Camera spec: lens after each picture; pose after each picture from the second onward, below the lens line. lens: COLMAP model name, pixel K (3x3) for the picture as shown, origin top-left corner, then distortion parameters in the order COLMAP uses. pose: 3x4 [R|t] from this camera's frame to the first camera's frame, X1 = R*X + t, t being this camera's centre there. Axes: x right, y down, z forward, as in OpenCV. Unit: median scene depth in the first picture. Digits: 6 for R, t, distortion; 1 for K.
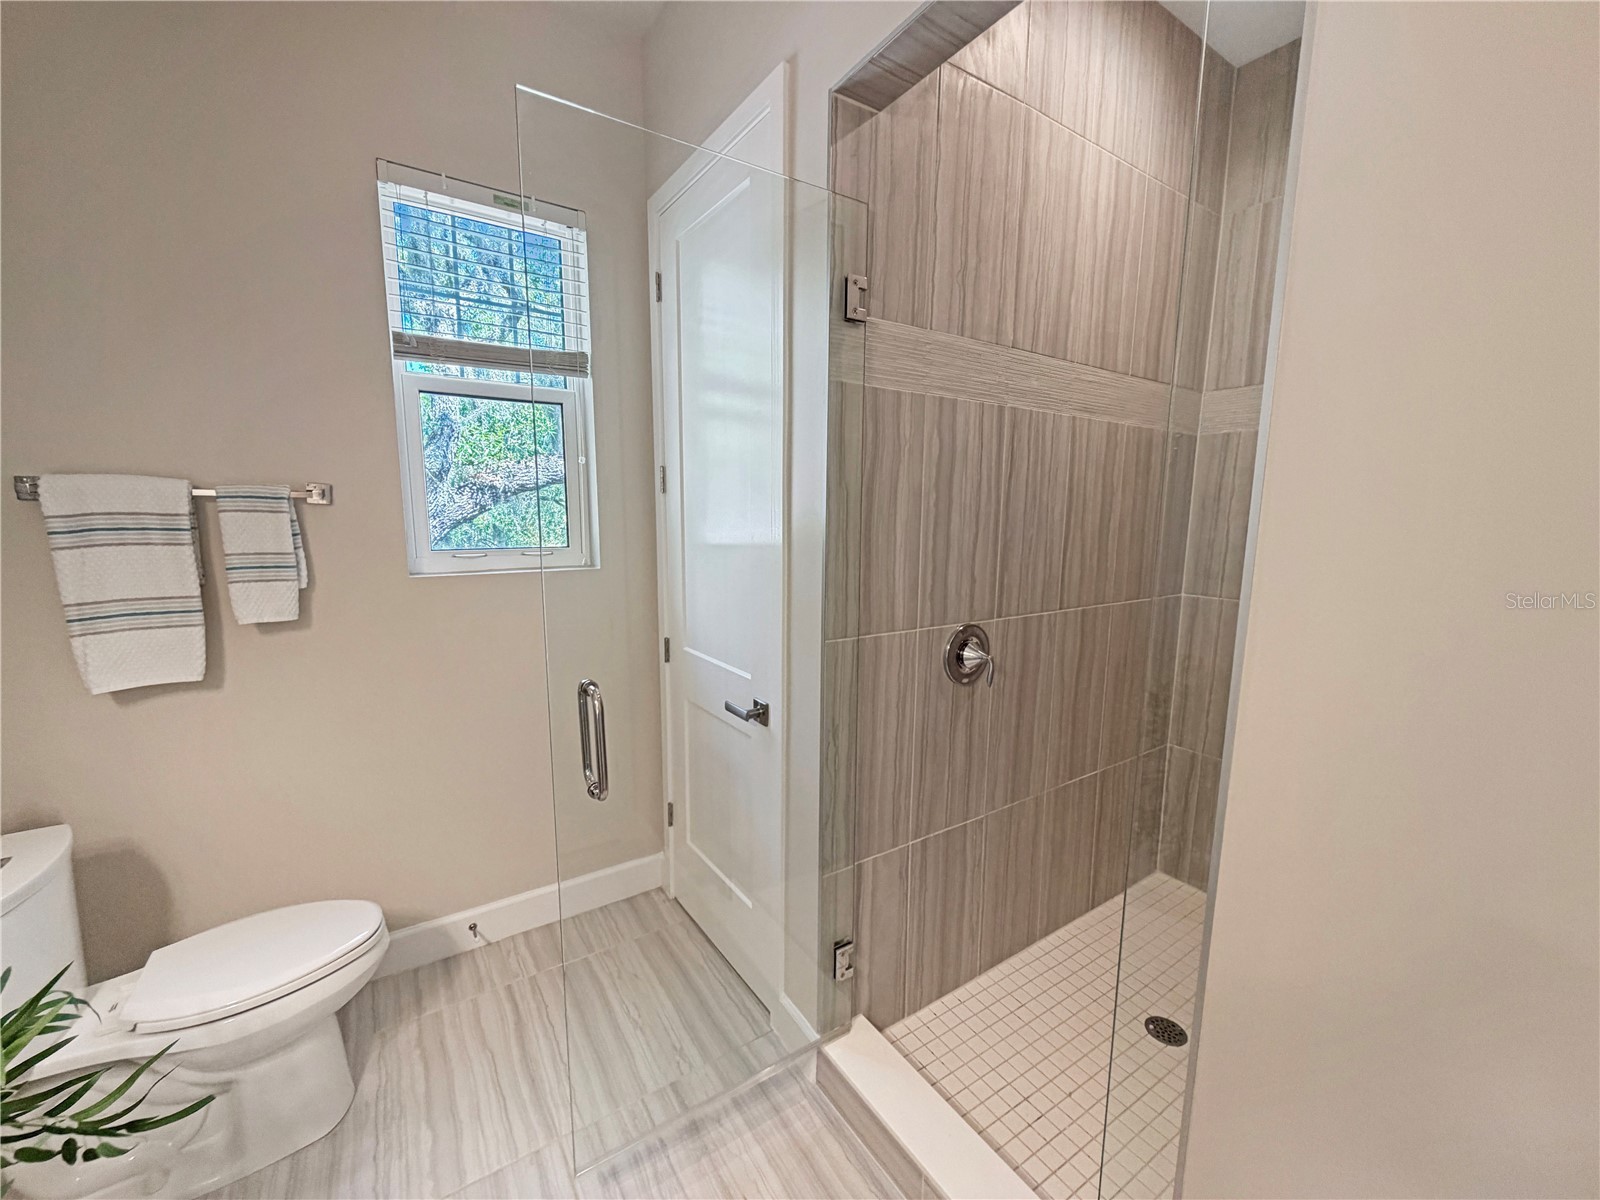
lens RADIAL K [[637.3, 0, 801.4], [0, 637.3, 607.2], [0, 0, 1]] dist [0.001999, 0.000258]
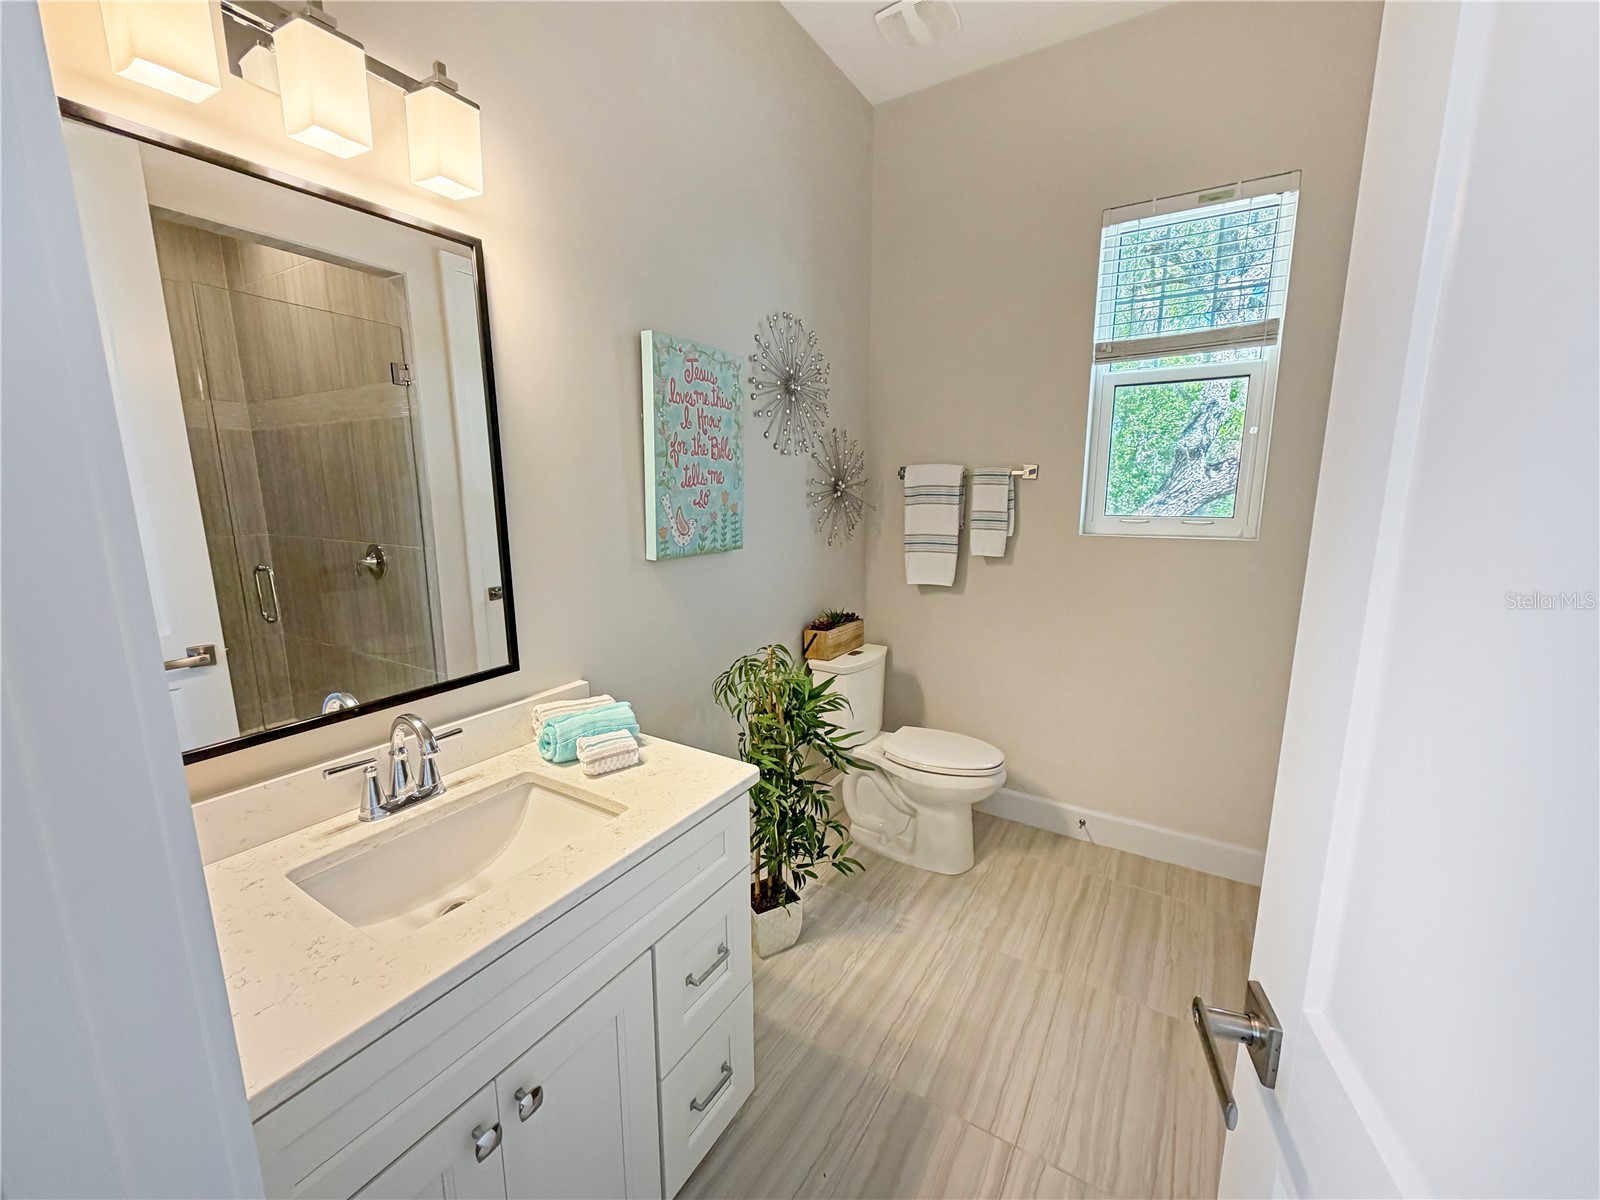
lens RADIAL K [[637.3, 0, 801.4], [0, 637.3, 607.2], [0, 0, 1]] dist [0.001999, 0.000258]
pose [[0.418866, 0.159114, -0.893999, 0.372907], [-0.131297, 0.984795, 0.113757, 0.028182], [0.898506, 0.069730, 0.433388, -0.066122]]
